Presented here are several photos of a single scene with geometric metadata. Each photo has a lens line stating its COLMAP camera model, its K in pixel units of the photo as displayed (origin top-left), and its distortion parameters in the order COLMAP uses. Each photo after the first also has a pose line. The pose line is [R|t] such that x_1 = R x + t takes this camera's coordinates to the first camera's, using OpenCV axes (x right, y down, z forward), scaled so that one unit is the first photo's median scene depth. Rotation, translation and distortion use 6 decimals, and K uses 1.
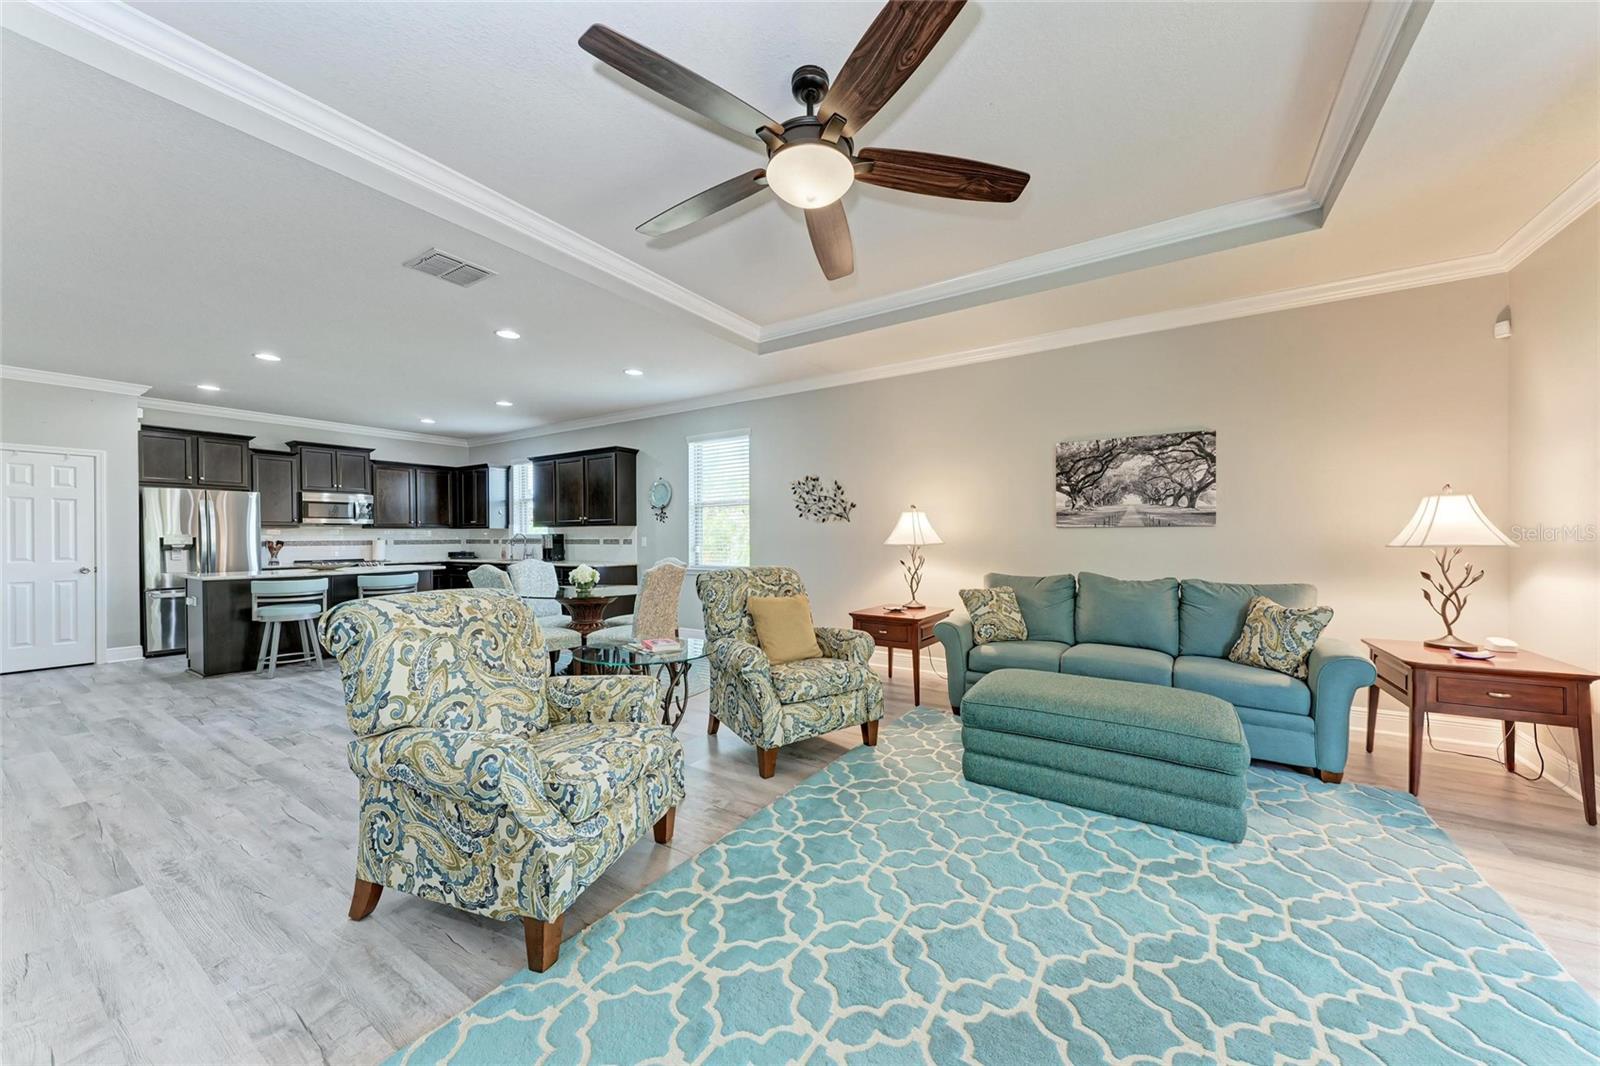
lens RADIAL K [[564.8, 0, 809.1], [0, 564.8, 541.1], [0, 0, 1]] dist [0.011336, -0.004091]
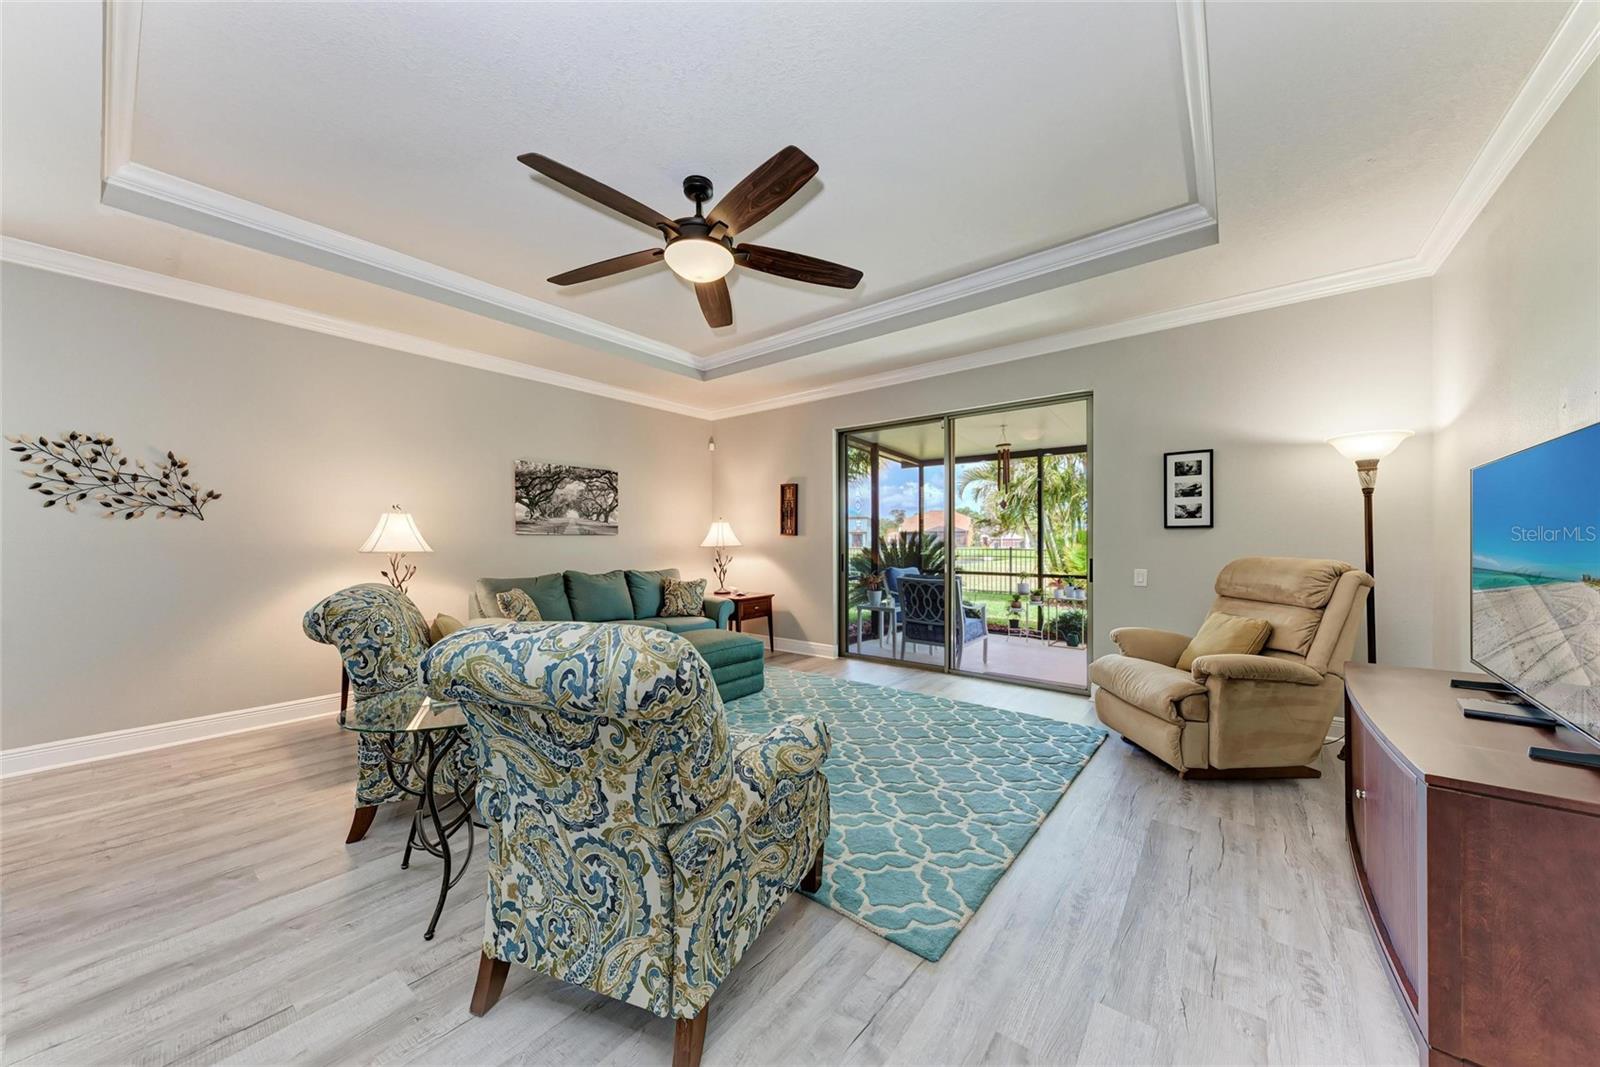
lens RADIAL K [[547.9, 0, 805.4], [0, 547.9, 540.6], [0, 0, 1]] dist [0.013734, -0.002876]
pose [[0.096213, 0.002614, 0.995357, -0.462219], [0.012555, 0.999914, -0.003839, -0.000384], [-0.995282, 0.012866, 0.096172, 0.247710]]
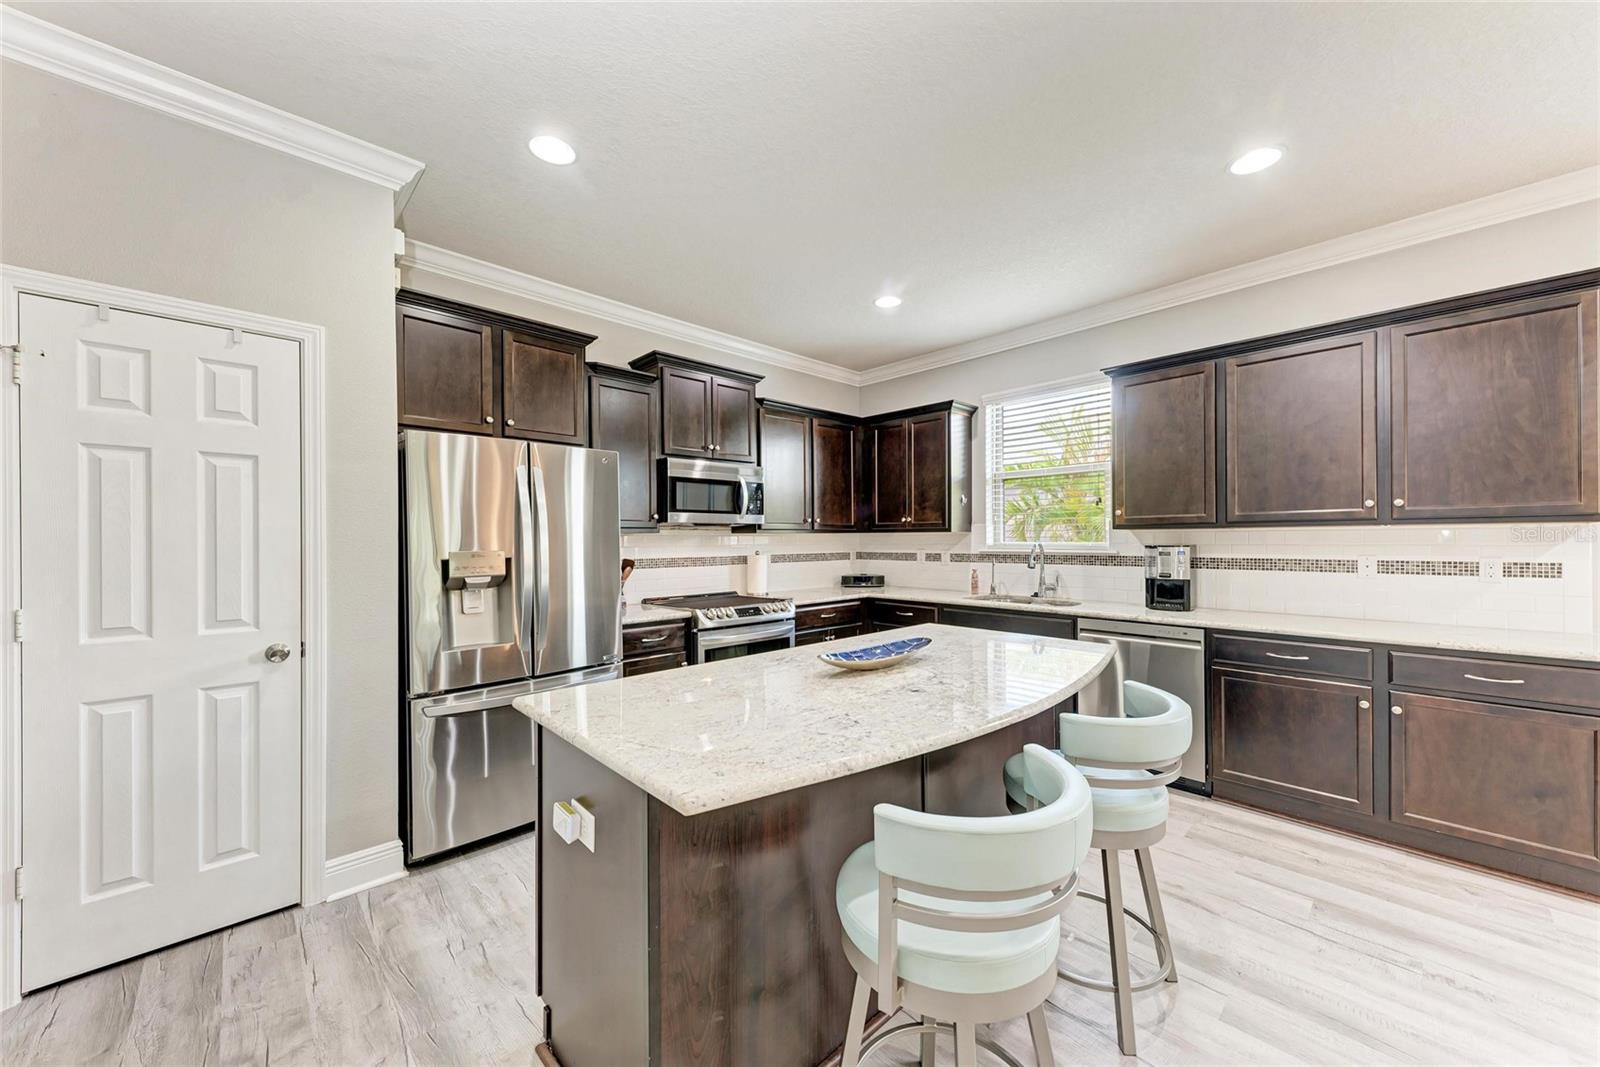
lens RADIAL K [[564.8, 0, 798.4], [0, 564.8, 540.5], [0, 0, 1]] dist [0.011336, -0.004091]
pose [[0.970718, -0.000627, -0.240221, -0.828409], [-0.000714, 0.999985, -0.005496, -0.017527], [0.240221, 0.005507, 0.970703, 0.697358]]
